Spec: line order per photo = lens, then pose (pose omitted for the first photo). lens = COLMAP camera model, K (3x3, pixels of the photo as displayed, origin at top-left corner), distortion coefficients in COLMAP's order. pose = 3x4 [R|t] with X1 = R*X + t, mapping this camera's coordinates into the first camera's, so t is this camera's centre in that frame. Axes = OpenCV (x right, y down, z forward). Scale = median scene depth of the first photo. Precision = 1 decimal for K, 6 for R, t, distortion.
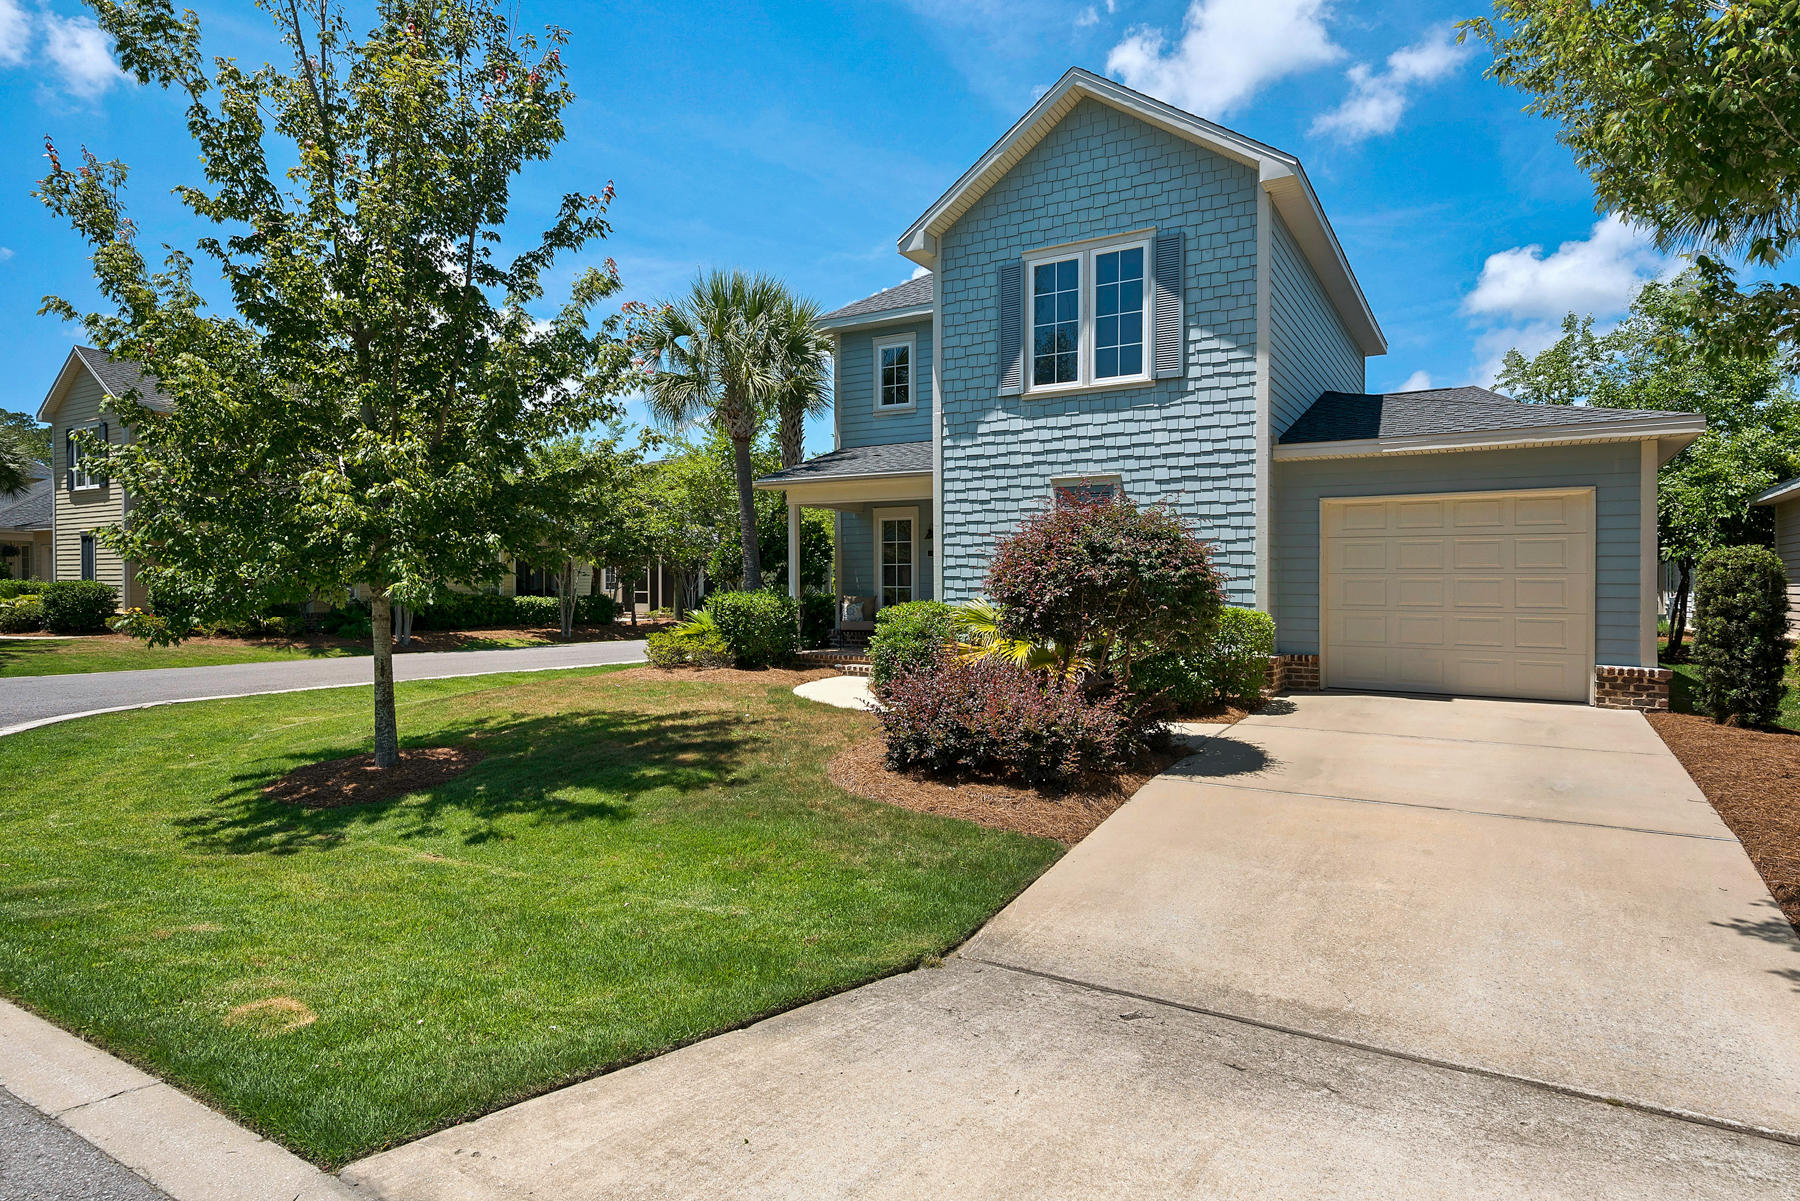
lens RADIAL K [[1010.4, 0, 904.4], [0, 1010.4, 597.4], [0, 0, 1]] dist [0.007435, 0.000847]
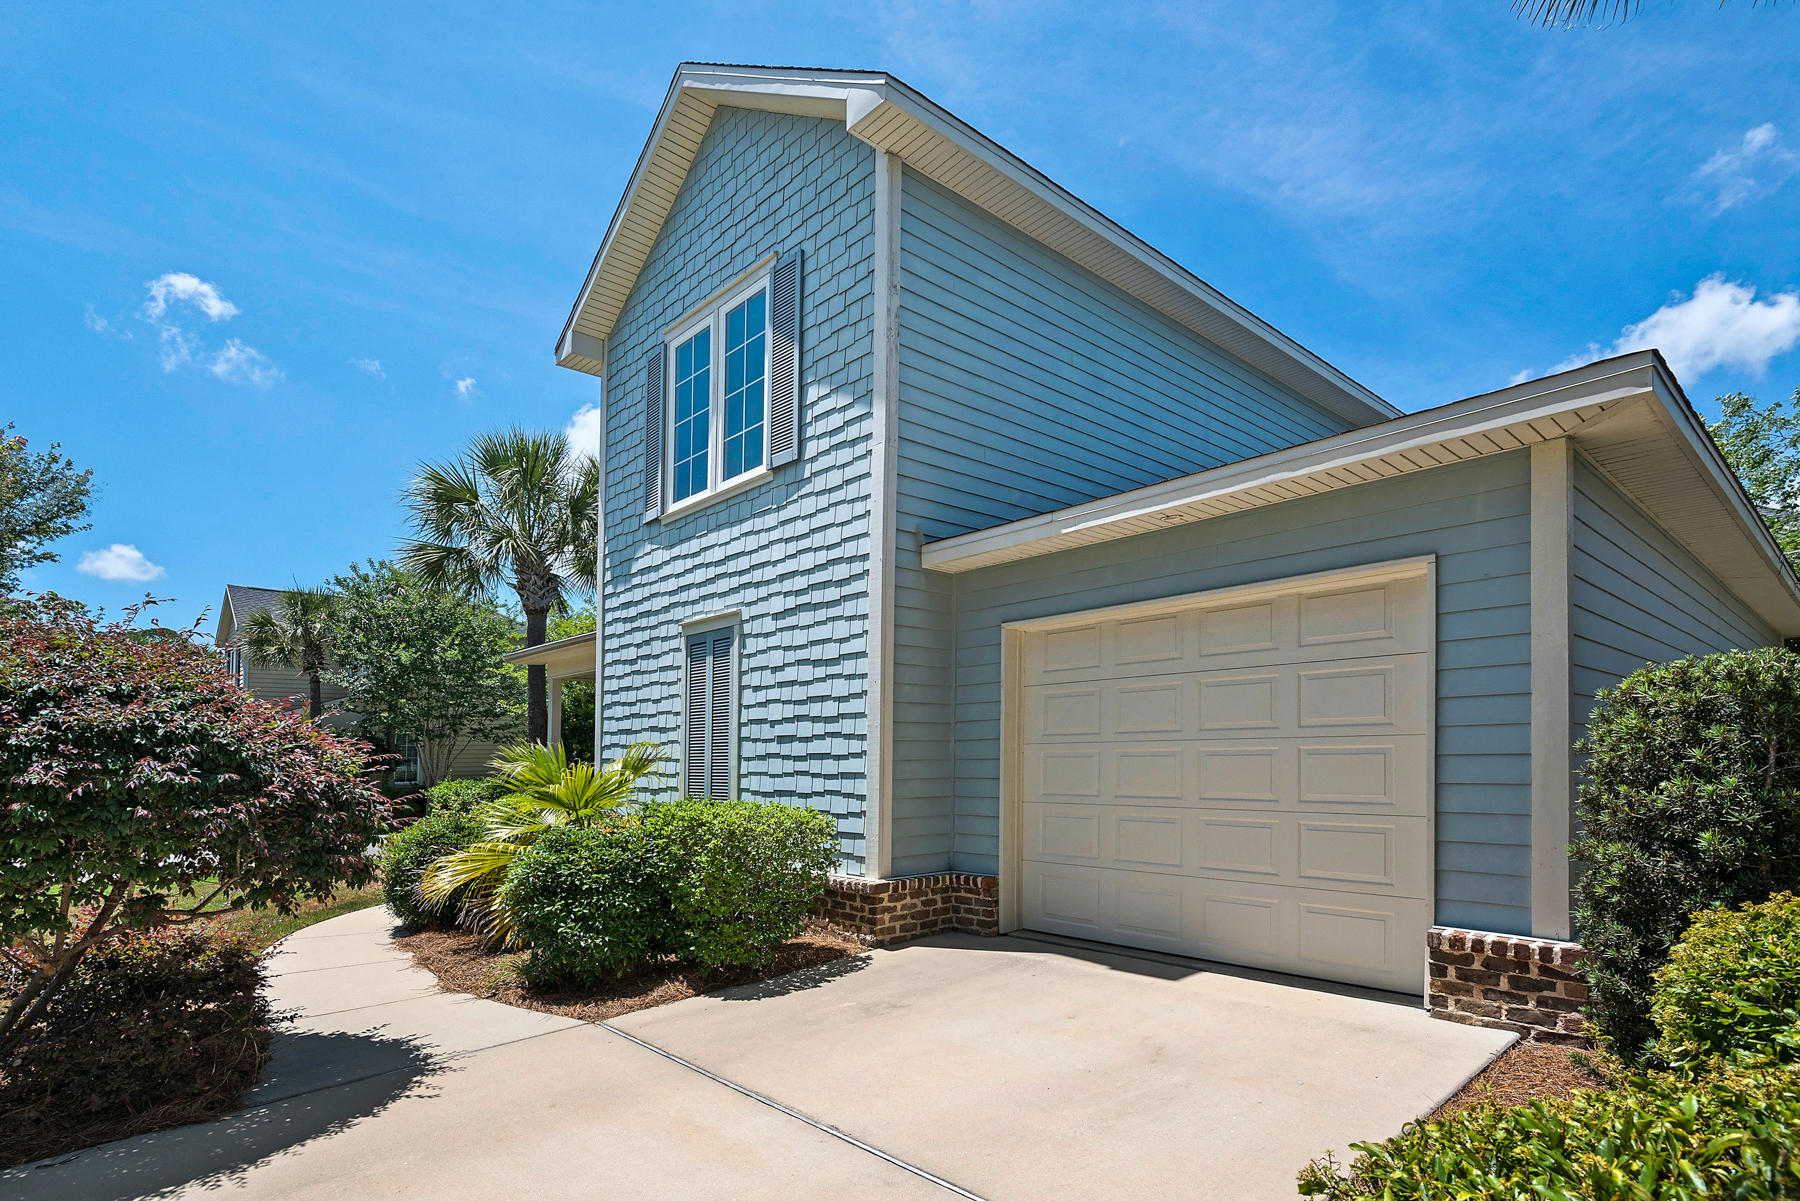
lens RADIAL K [[877.2, 0, 844.8], [0, 877.2, 753.0], [0, 0, 1]] dist [-0.000661, 0.000377]
pose [[0.943244, -0.021593, -0.331397, 0.496588], [0.016370, 0.999694, -0.018544, -0.009949], [0.331697, 0.012067, 0.943309, 0.459716]]
